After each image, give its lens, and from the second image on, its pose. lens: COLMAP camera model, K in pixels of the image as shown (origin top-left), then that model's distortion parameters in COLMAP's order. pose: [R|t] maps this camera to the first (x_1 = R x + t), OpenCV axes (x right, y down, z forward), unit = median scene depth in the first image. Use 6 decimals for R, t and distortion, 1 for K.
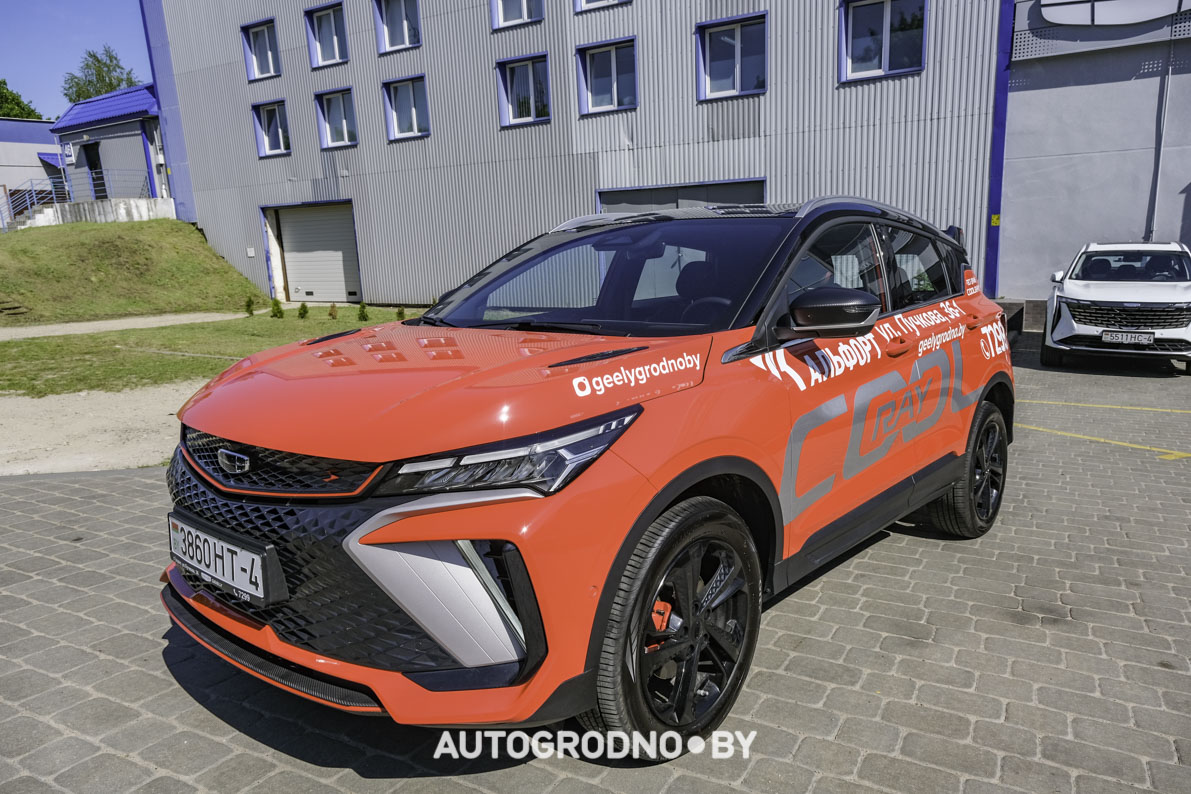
lens RADIAL K [[800.8, 0, 587.1], [0, 800.8, 400.7], [0, 0, 1]] dist [-0.008276, 0.022239]
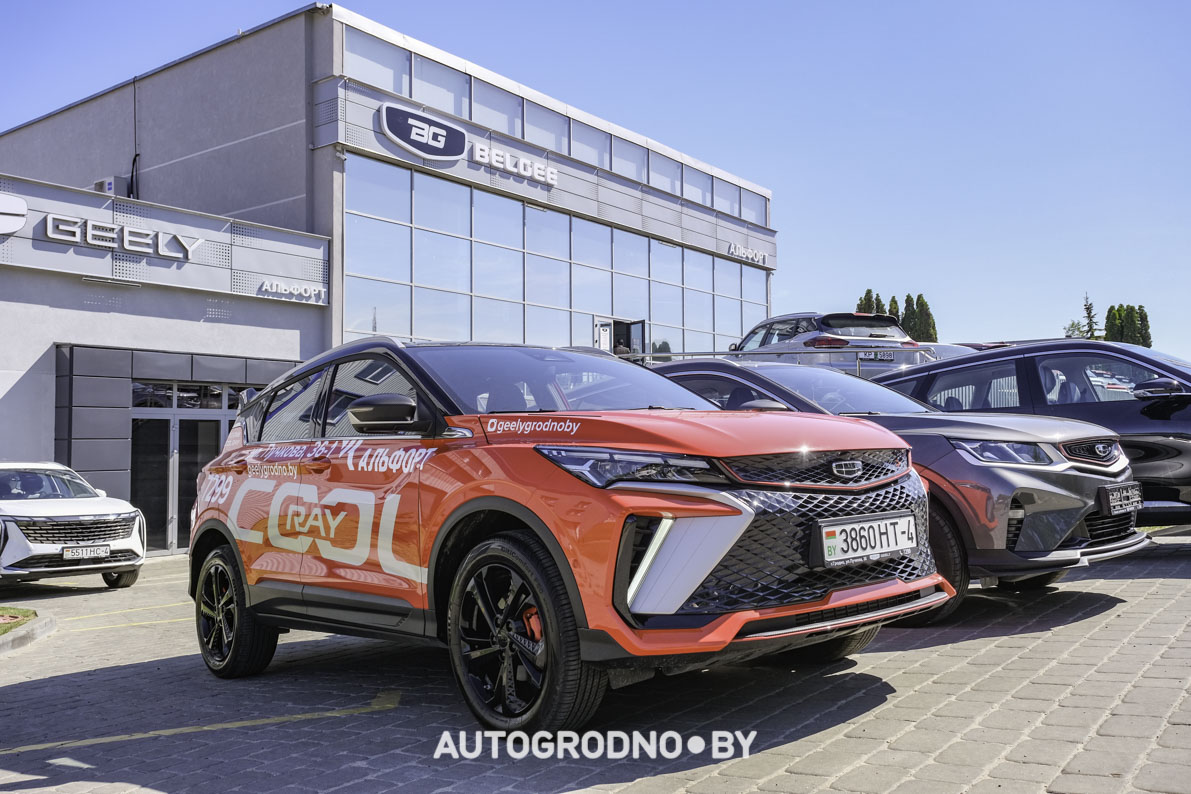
lens RADIAL K [[979.4, 0, 595.1], [0, 979.4, 402.5], [0, 0, 1]] dist [0.032483, 0.005090]
pose [[0.146610, 0.085176, 0.985520, -0.266675], [0.213188, 0.970153, -0.115563, 0.008642], [-0.965948, 0.227044, 0.124075, 0.149615]]
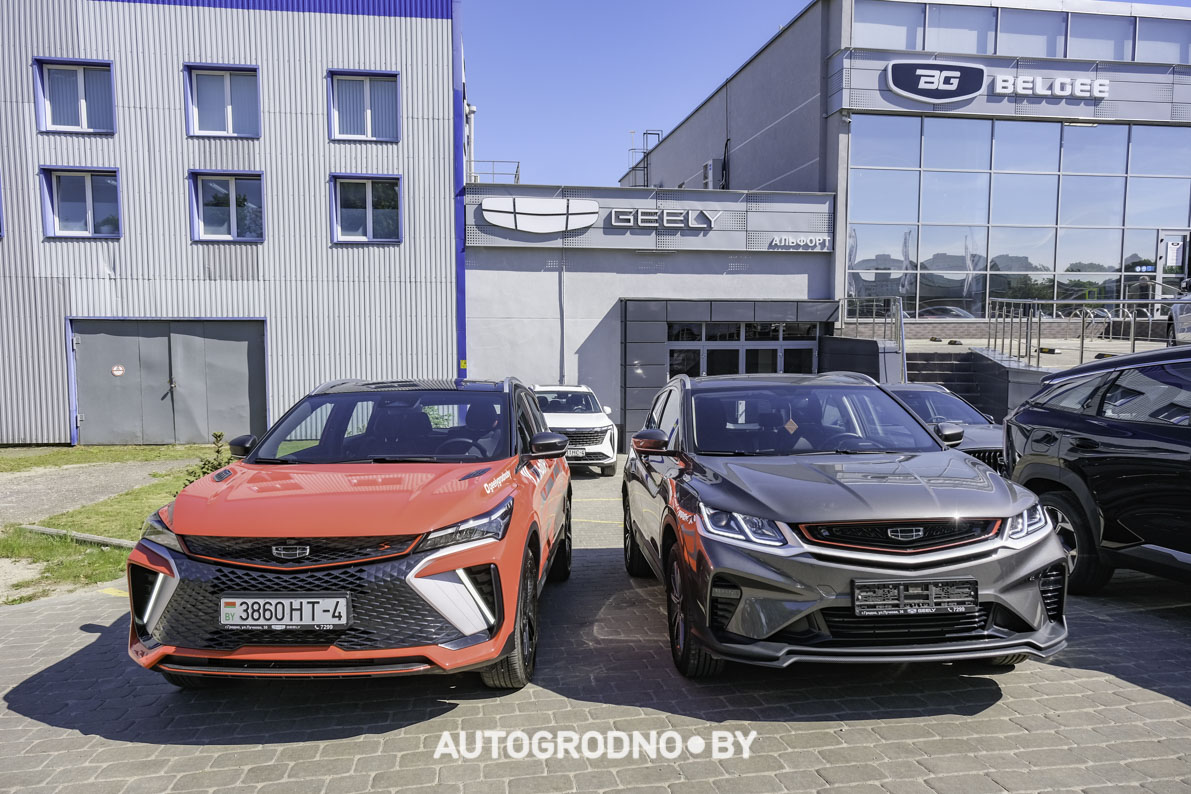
lens RADIAL K [[800.8, 0, 587.8], [0, 800.8, 396.5], [0, 0, 1]] dist [-0.008276, 0.022239]
pose [[0.779795, 0.001969, 0.626031, -0.125677], [0.098993, 0.987026, -0.126412, 0.003885], [-0.618158, 0.160548, 0.769484, -0.085045]]
